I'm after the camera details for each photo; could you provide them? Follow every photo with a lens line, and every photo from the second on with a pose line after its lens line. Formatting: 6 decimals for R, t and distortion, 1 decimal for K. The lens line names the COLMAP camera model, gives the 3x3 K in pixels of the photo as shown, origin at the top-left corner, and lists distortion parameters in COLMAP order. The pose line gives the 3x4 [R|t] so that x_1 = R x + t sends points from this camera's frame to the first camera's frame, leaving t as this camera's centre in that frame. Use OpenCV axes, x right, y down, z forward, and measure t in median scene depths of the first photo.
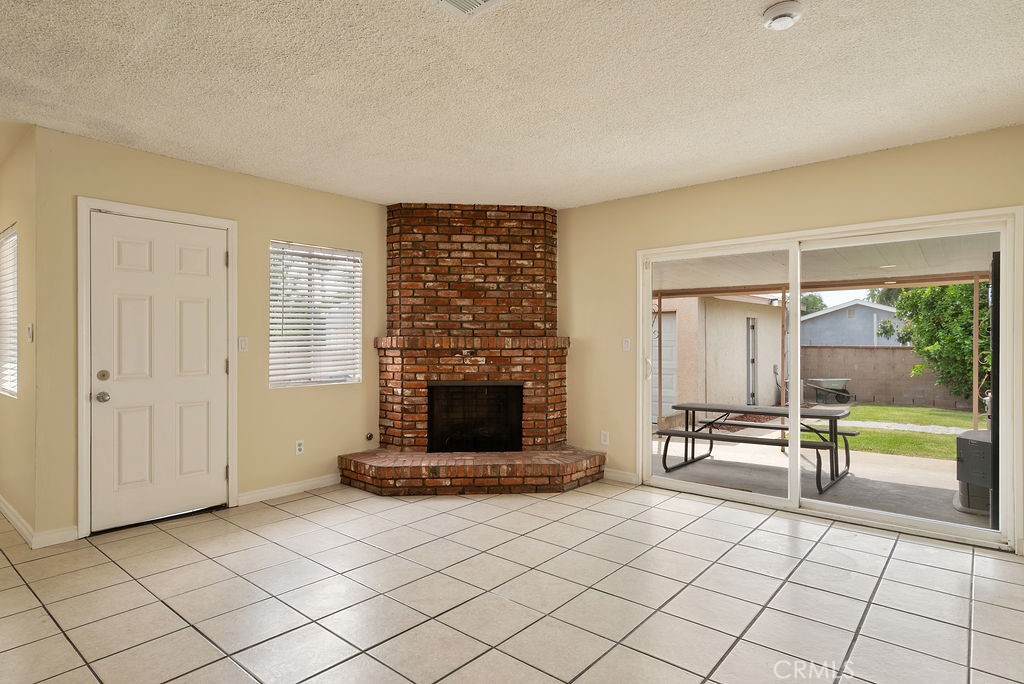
lens RADIAL K [[551.5, 0, 513.7], [0, 551.5, 340.2], [0, 0, 1]] dist [0.004150, -0.001017]
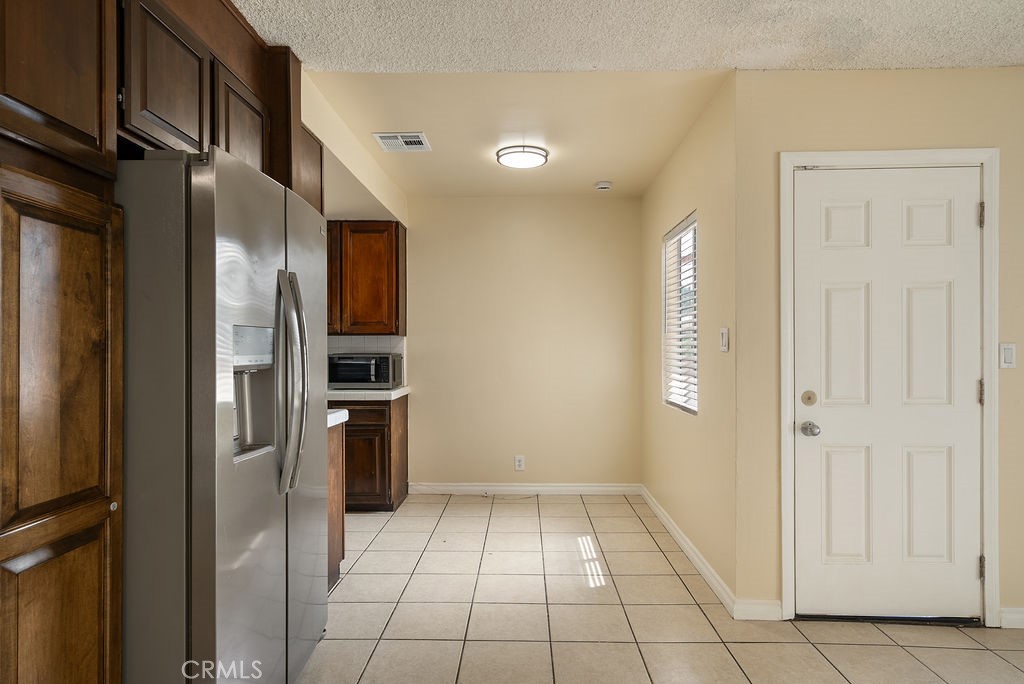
lens RADIAL K [[581.6, 0, 515.2], [0, 581.6, 348.9], [0, 0, 1]] dist [0.008012, -0.001397]
pose [[0.622238, -0.001892, -0.782826, -0.270816], [0.001516, 0.999998, -0.001211, 0.000350], [0.782826, -0.000433, 0.622240, 0.163567]]
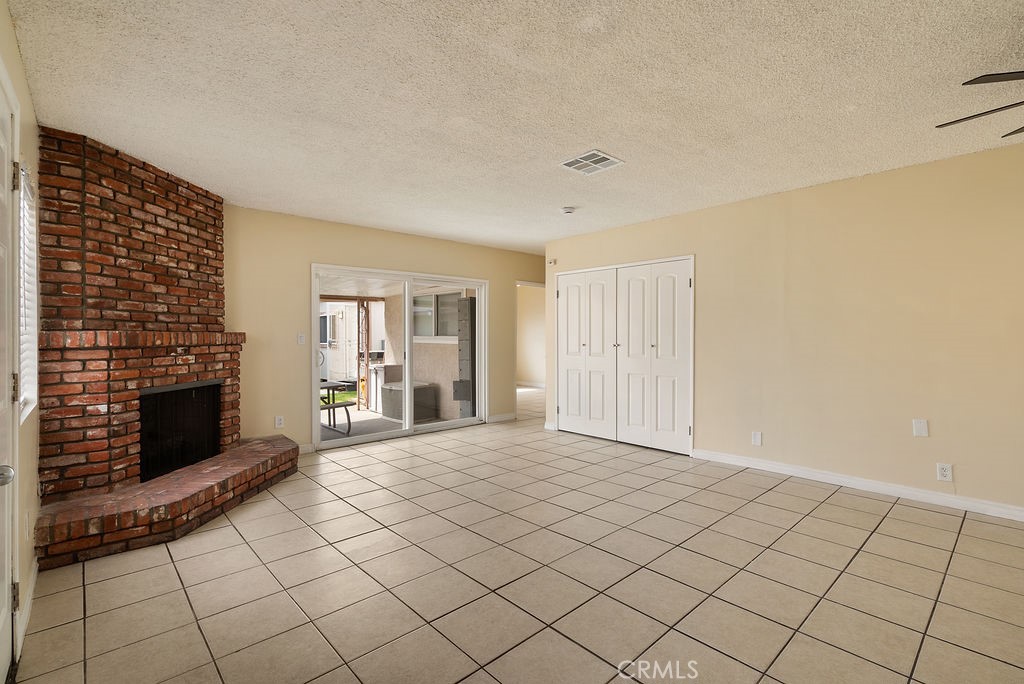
lens RADIAL K [[467.8, 0, 512.8], [0, 467.8, 339.6], [0, 0, 1]] dist [-0.000019, 0.001732]
pose [[0.135332, -0.010002, 0.990750, -0.712075], [0.001174, 0.999950, 0.009934, -0.000530], [-0.990800, -0.000181, 0.135337, 0.392752]]
